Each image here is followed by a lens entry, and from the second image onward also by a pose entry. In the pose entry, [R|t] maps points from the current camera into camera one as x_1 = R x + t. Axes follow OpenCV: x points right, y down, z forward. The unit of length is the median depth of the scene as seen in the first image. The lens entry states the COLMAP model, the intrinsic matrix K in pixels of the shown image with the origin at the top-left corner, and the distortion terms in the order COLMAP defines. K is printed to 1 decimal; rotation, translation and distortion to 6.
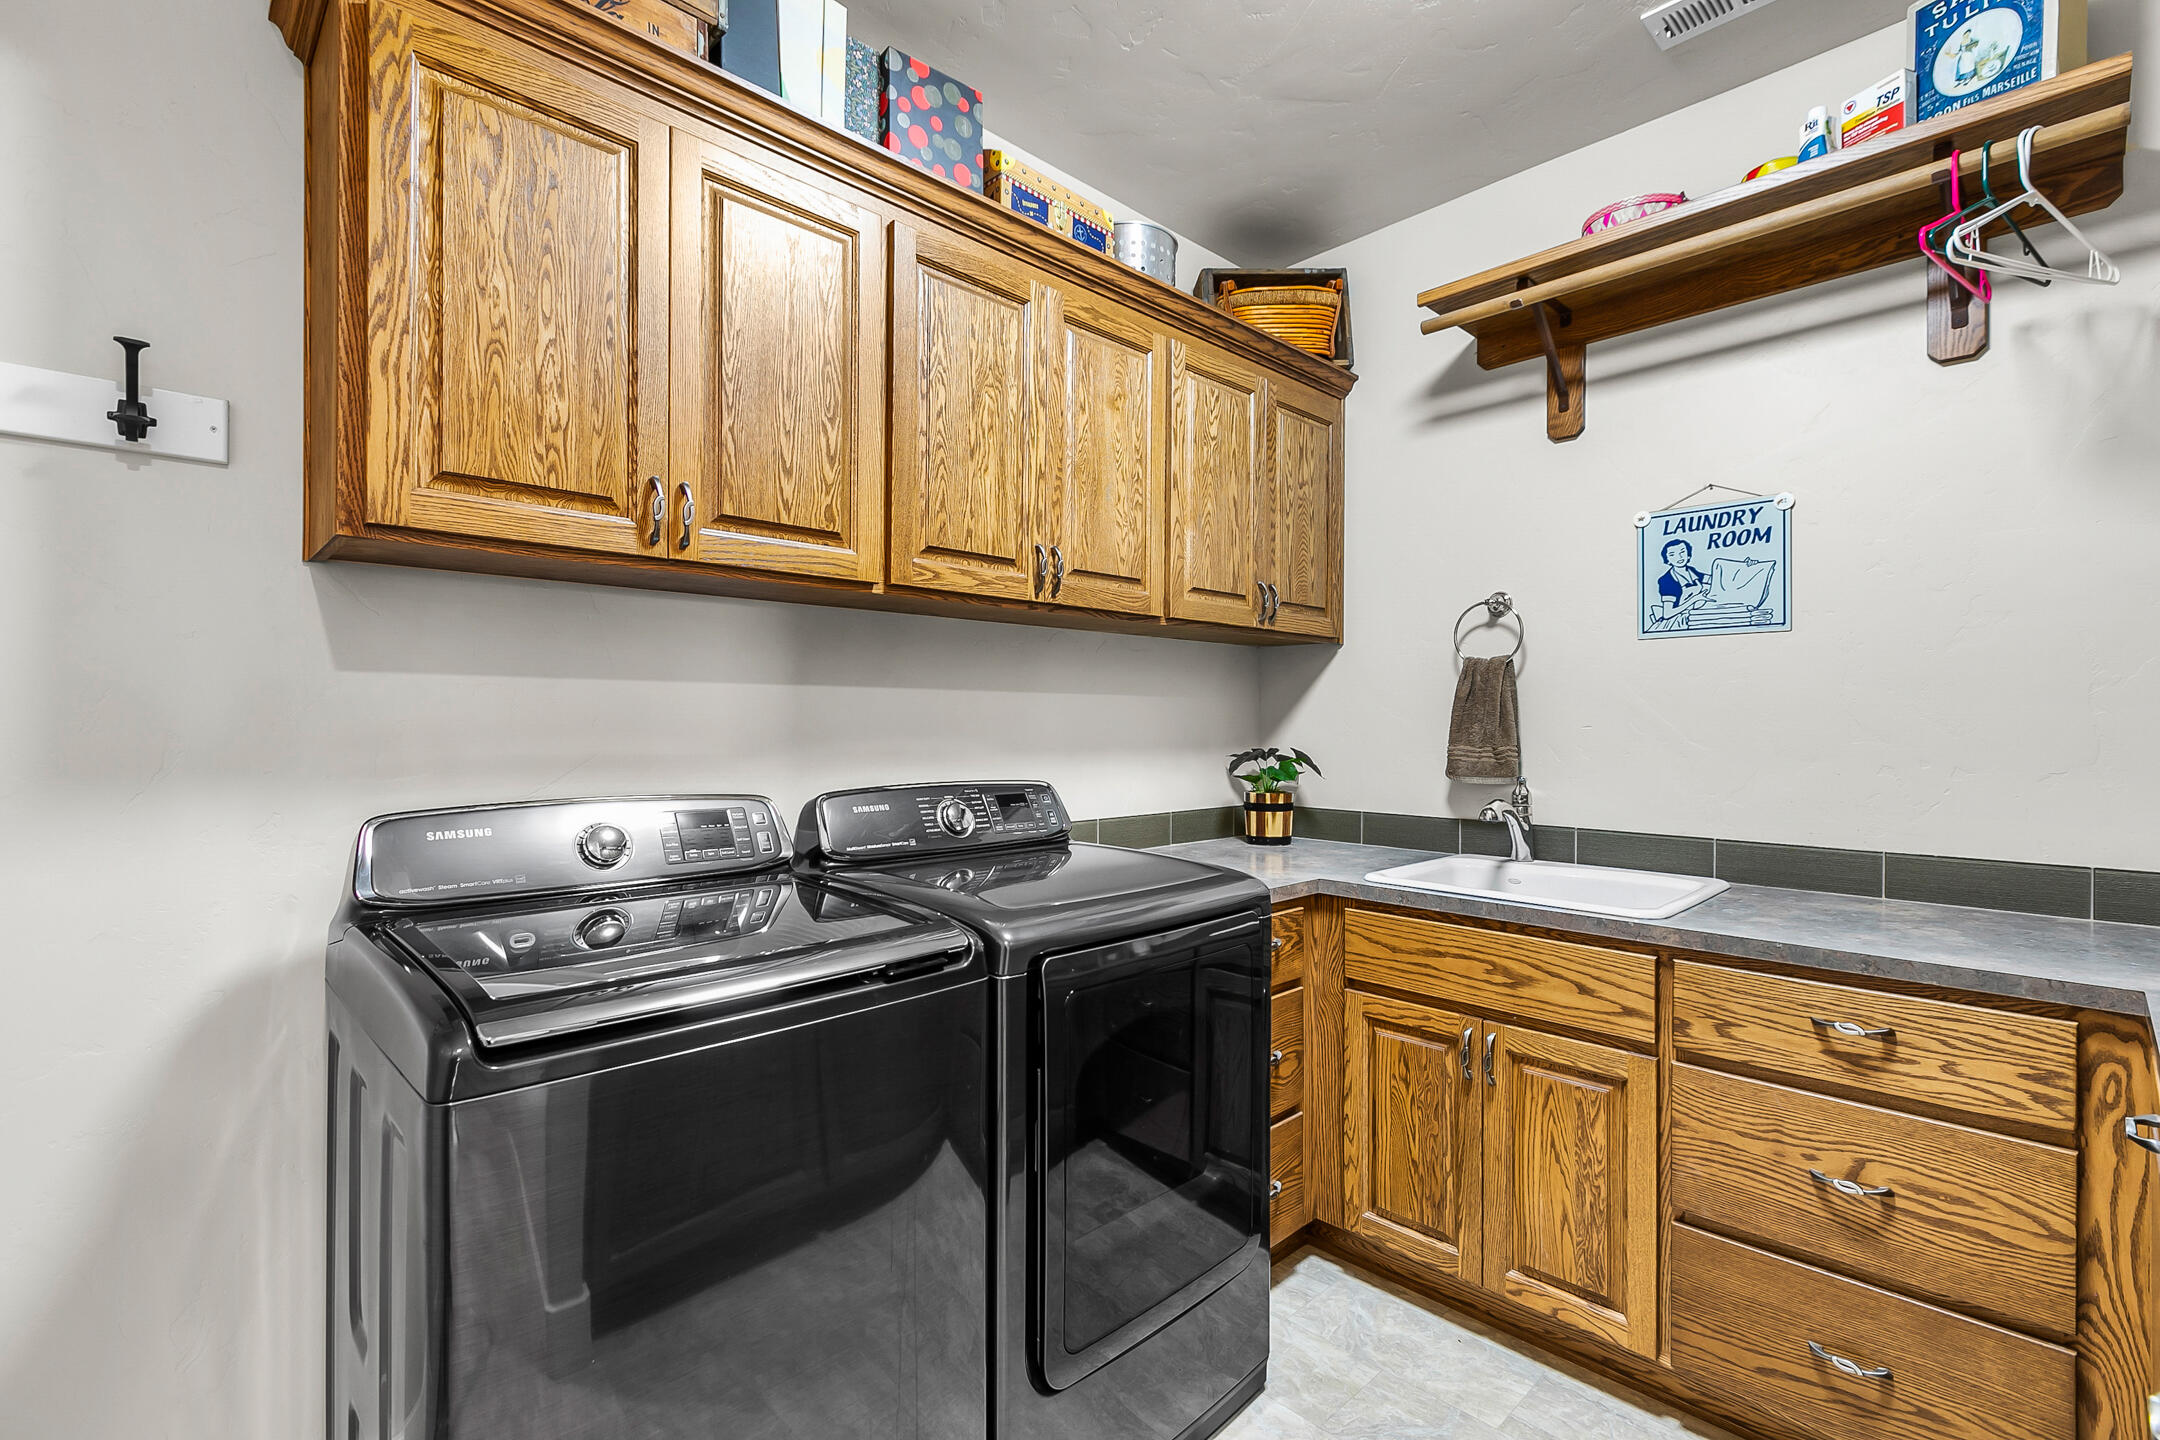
lens RADIAL K [[968.4, 0, 1086.9], [0, 968.4, 718.5], [0, 0, 1]] dist [0.001758, 0.000340]
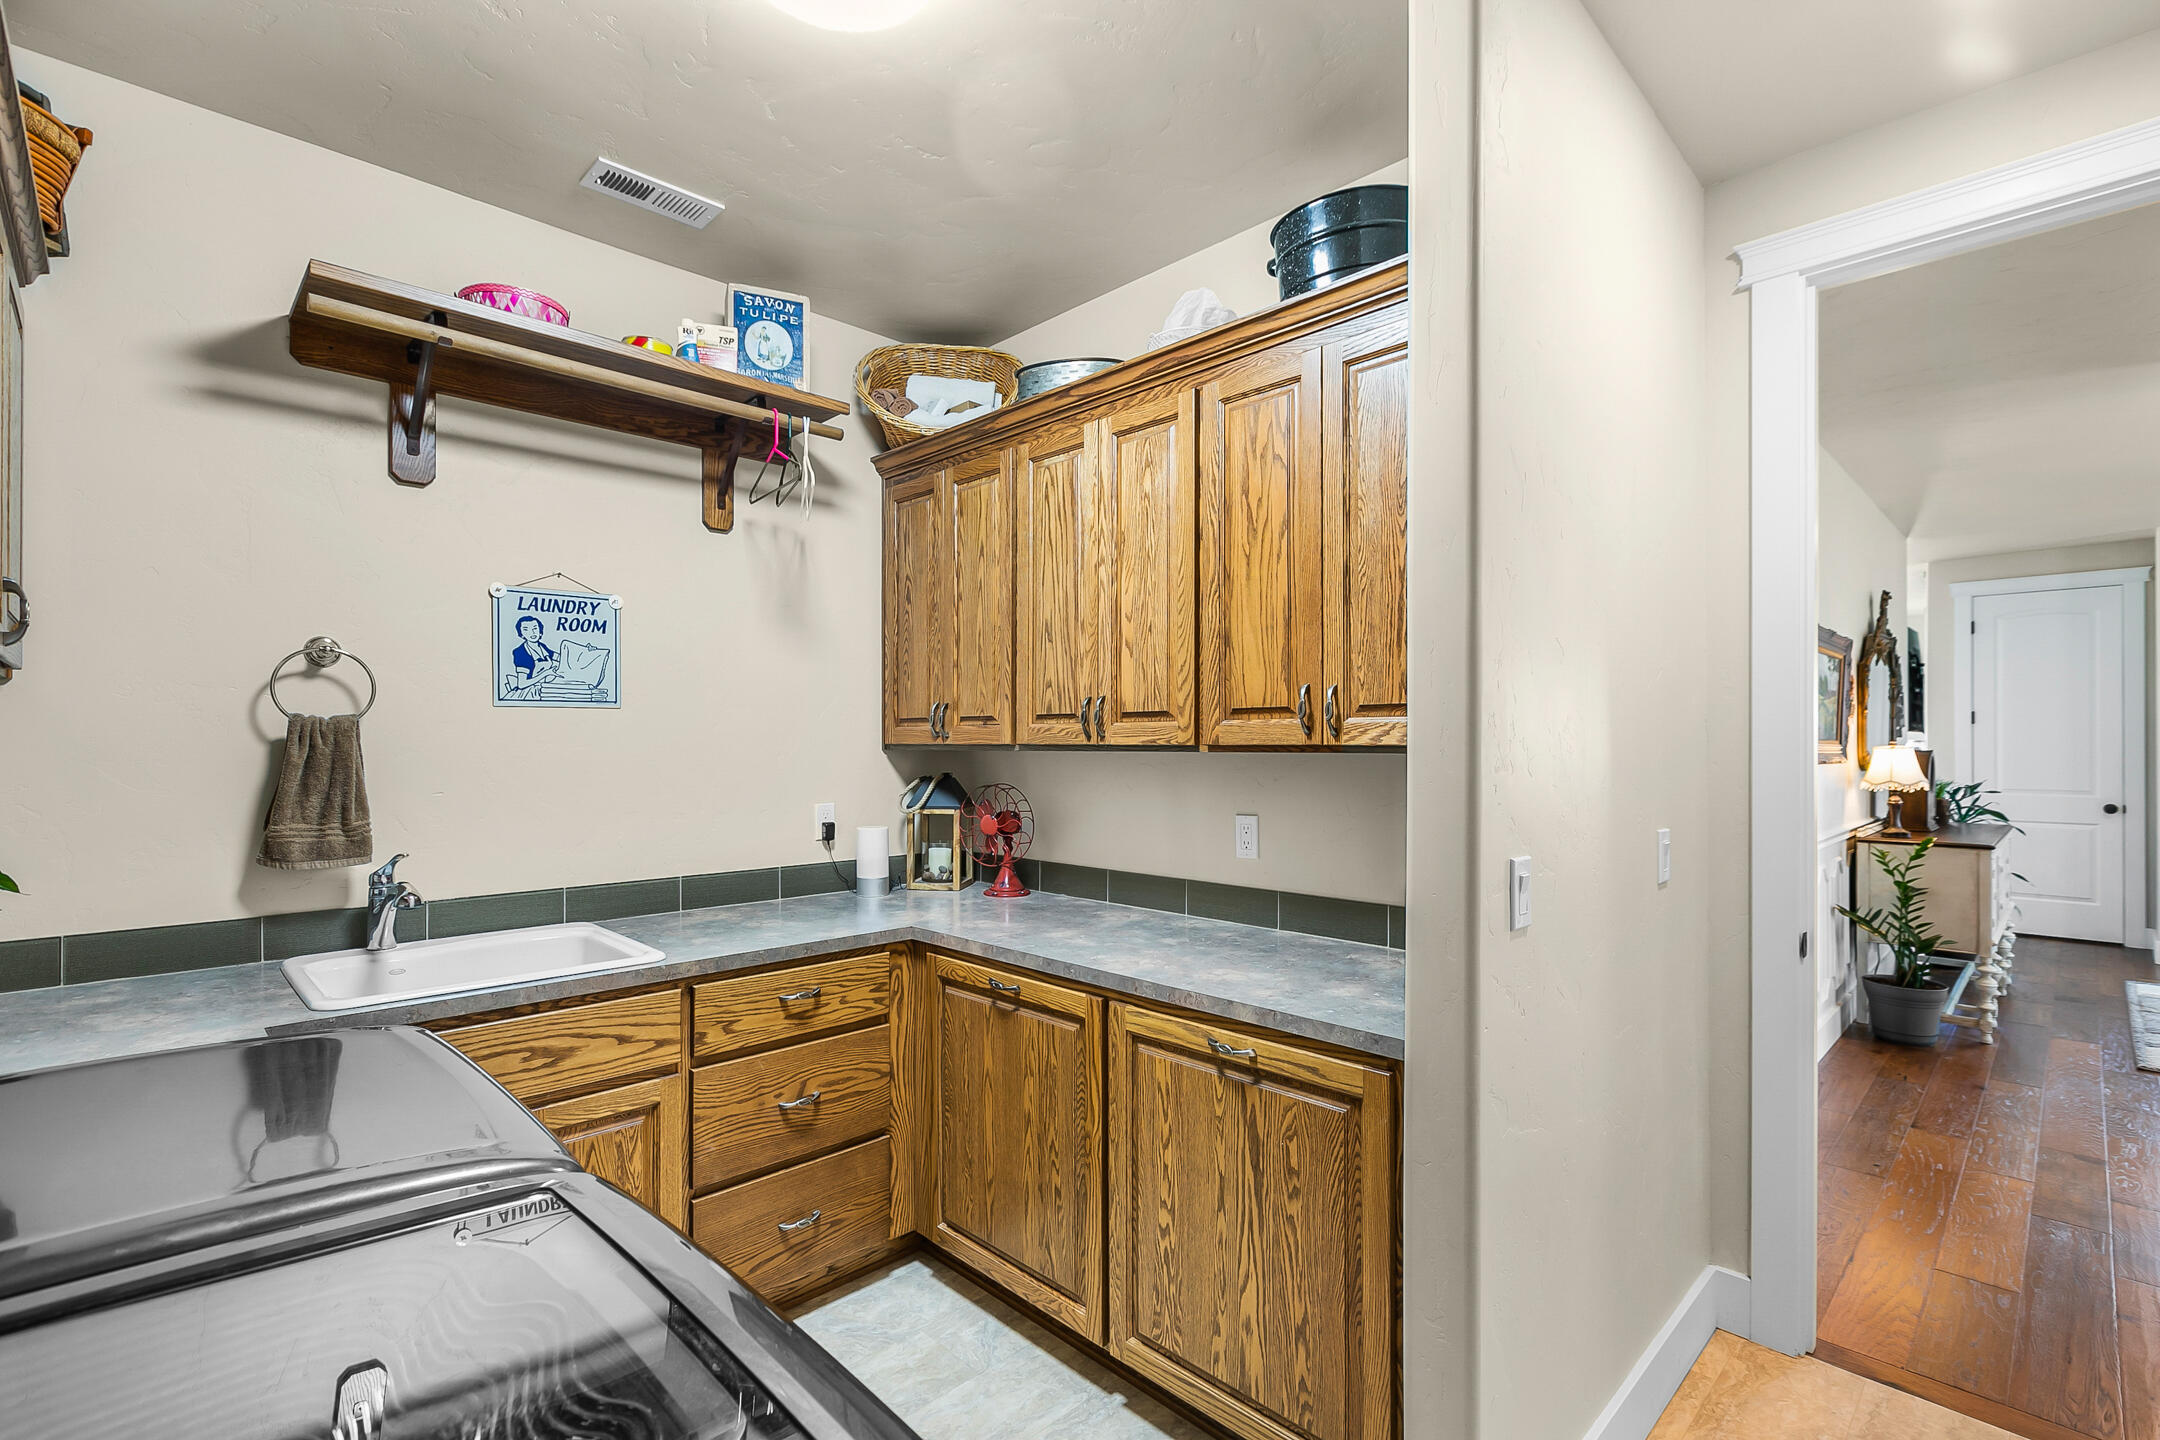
lens RADIAL K [[968.4, 0, 1086.8], [0, 968.4, 733.3], [0, 0, 1]] dist [0.001758, 0.000340]
pose [[-0.001886, 0.006580, 0.999977, -0.489016], [-0.002587, 0.999975, -0.006585, -0.050824], [-0.999995, -0.002599, -0.001869, 0.397644]]
